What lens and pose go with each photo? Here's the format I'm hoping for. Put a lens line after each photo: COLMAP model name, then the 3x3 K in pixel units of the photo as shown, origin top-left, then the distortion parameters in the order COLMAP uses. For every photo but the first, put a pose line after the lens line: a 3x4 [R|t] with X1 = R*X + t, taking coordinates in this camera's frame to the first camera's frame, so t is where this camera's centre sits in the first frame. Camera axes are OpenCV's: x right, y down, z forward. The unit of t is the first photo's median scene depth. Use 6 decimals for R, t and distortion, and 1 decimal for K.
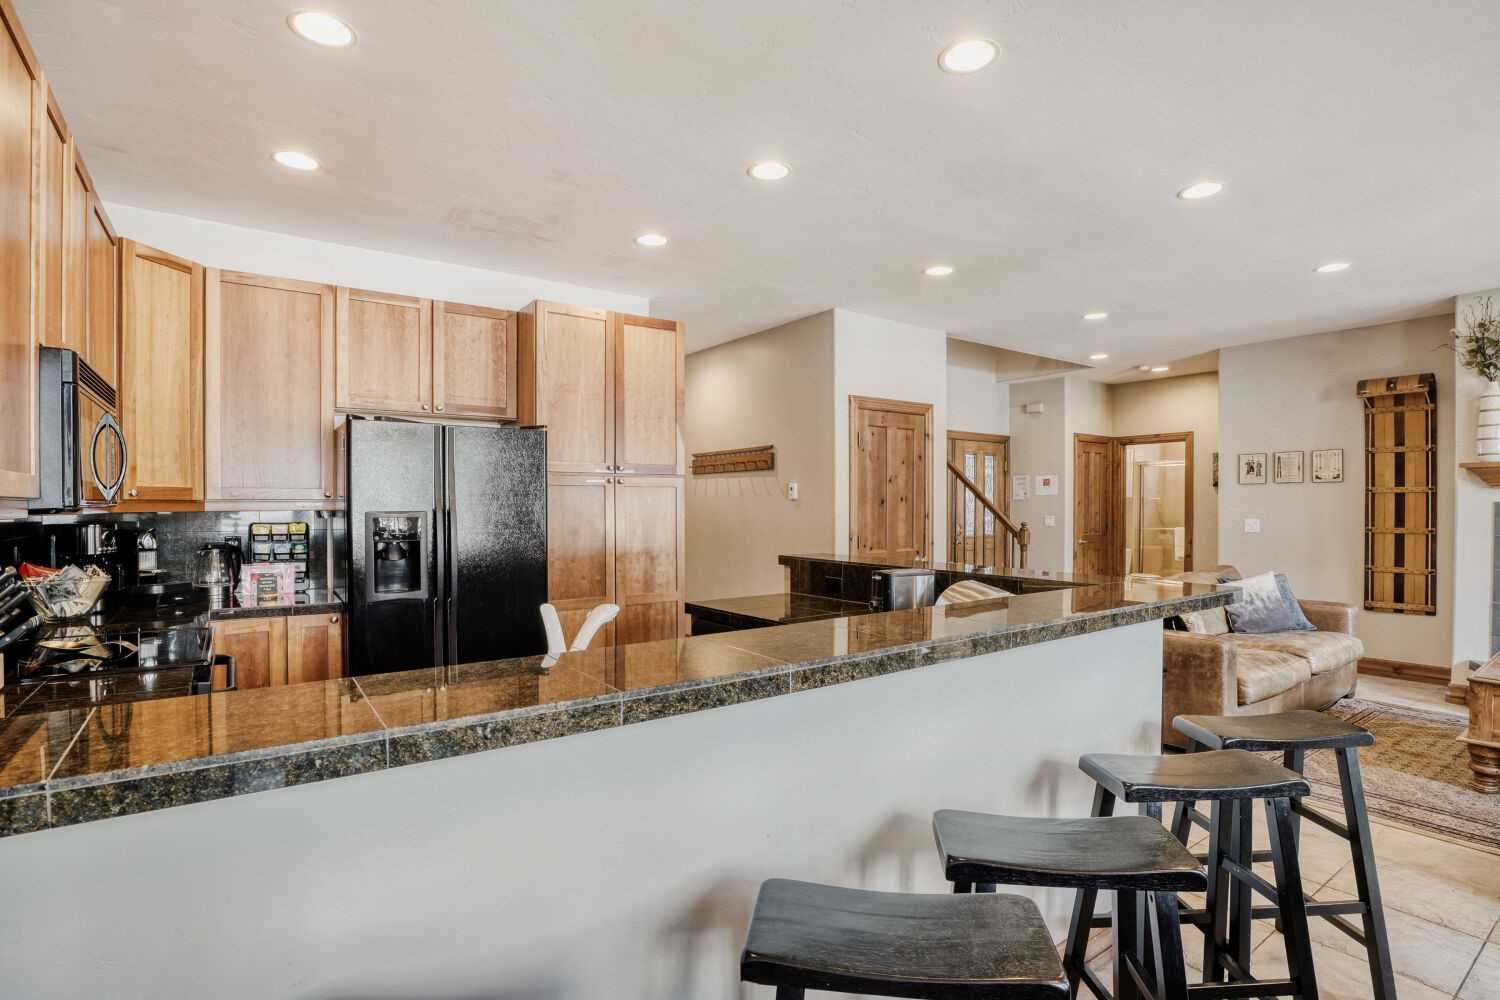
lens RADIAL K [[736.7, 0, 761.0], [0, 736.7, 499.9], [0, 0, 1]] dist [-0.045821, 0.017087]
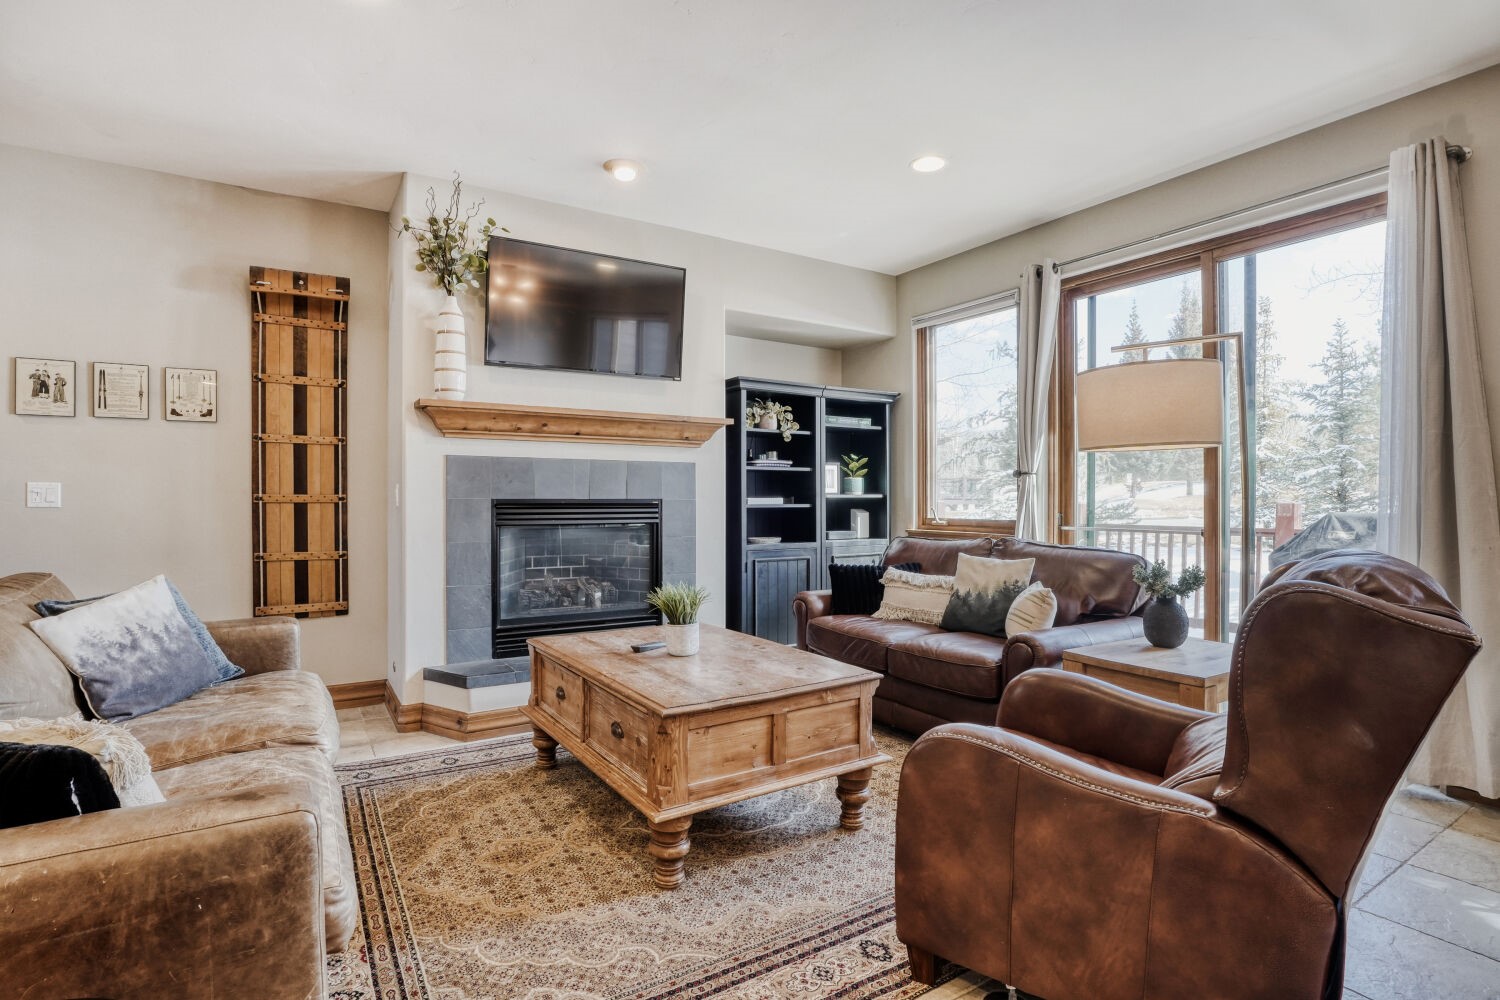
lens RADIAL K [[723.5, 0, 743.7], [0, 723.5, 510.6], [0, 0, 1]] dist [-0.042729, 0.009424]
pose [[0.062084, -0.011888, 0.998000, 0.240303], [-0.007036, 0.999899, 0.012349, 0.044034], [-0.998046, -0.007788, 0.061995, 0.548081]]
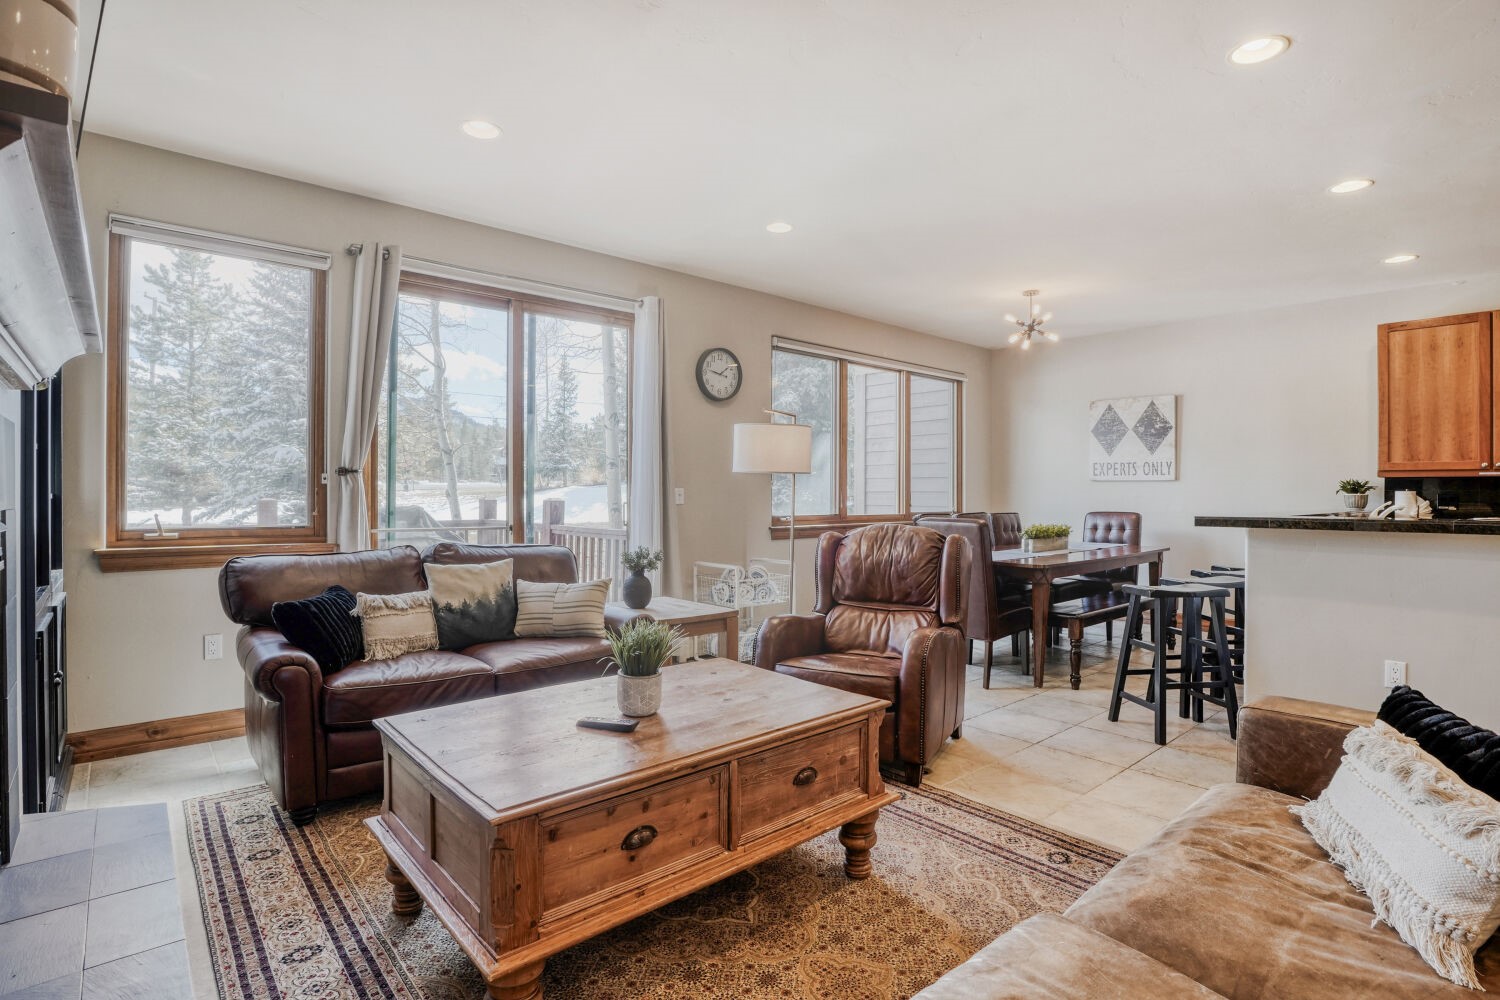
lens RADIAL K [[746.4, 0, 750.8], [0, 746.4, 493.0], [0, 0, 1]] dist [-0.049938, 0.019511]
pose [[-0.995502, -0.002924, -0.094700, 0.726002], [-0.002342, 0.999978, -0.006258, 0.035615], [0.094716, -0.006008, -0.995486, 1.029205]]
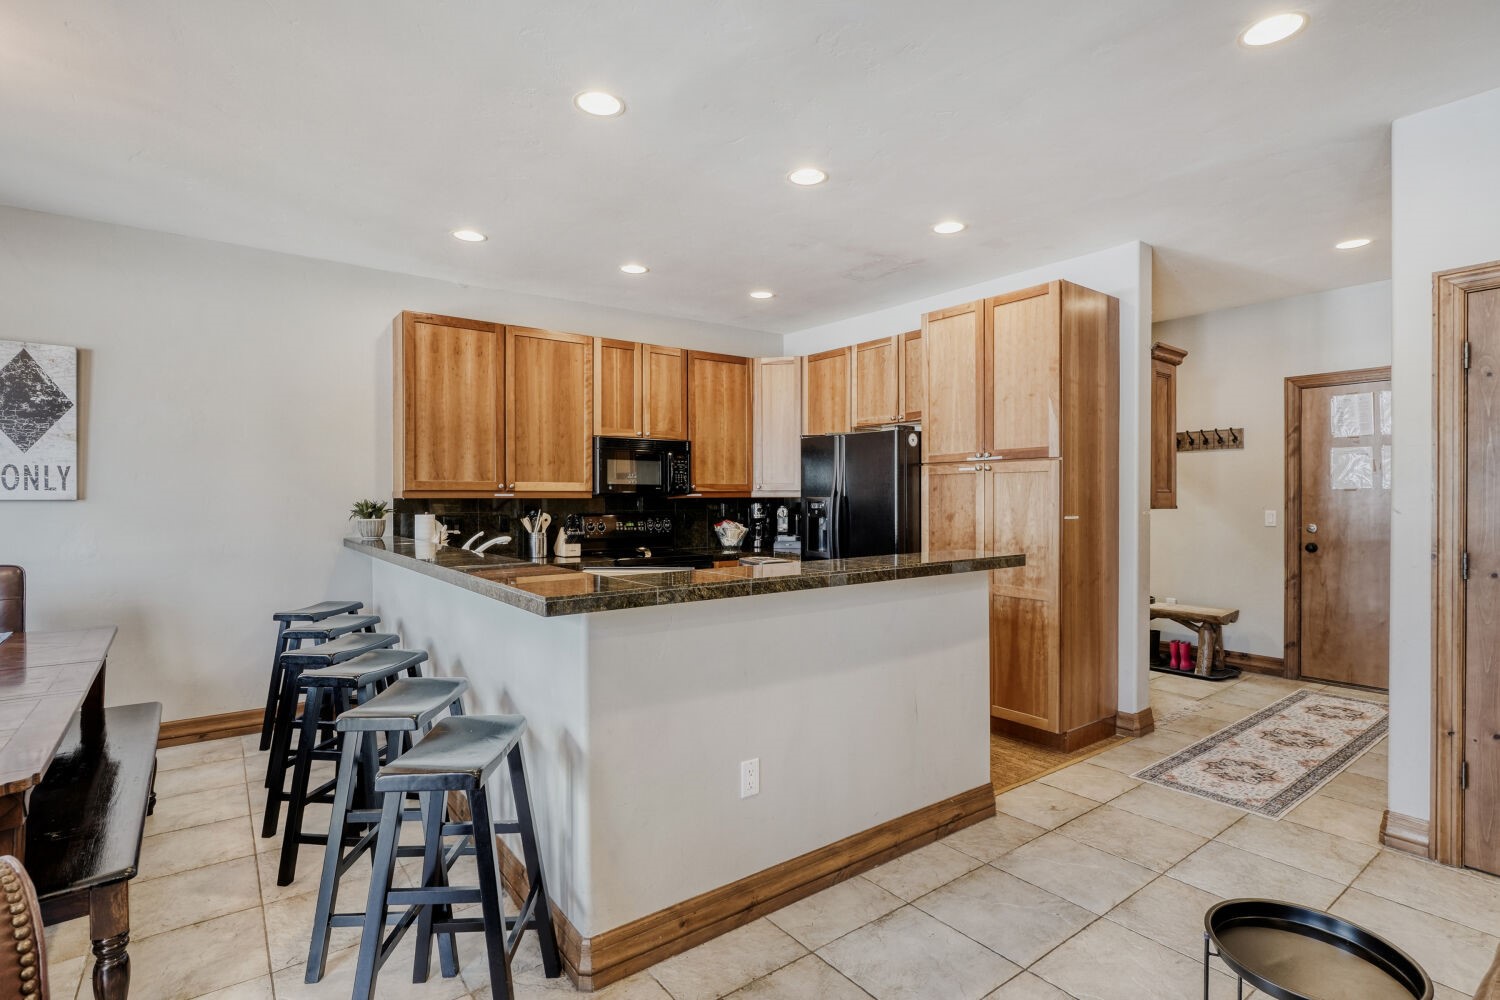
lens RADIAL K [[736.7, 0, 761.0], [0, 736.7, 499.9], [0, 0, 1]] dist [-0.045821, 0.017087]
pose [[0.027684, 0.003233, -0.999612, 0.597787], [0.007676, 0.999965, 0.003447, 0.008590], [0.999587, -0.007768, 0.027658, 0.509344]]
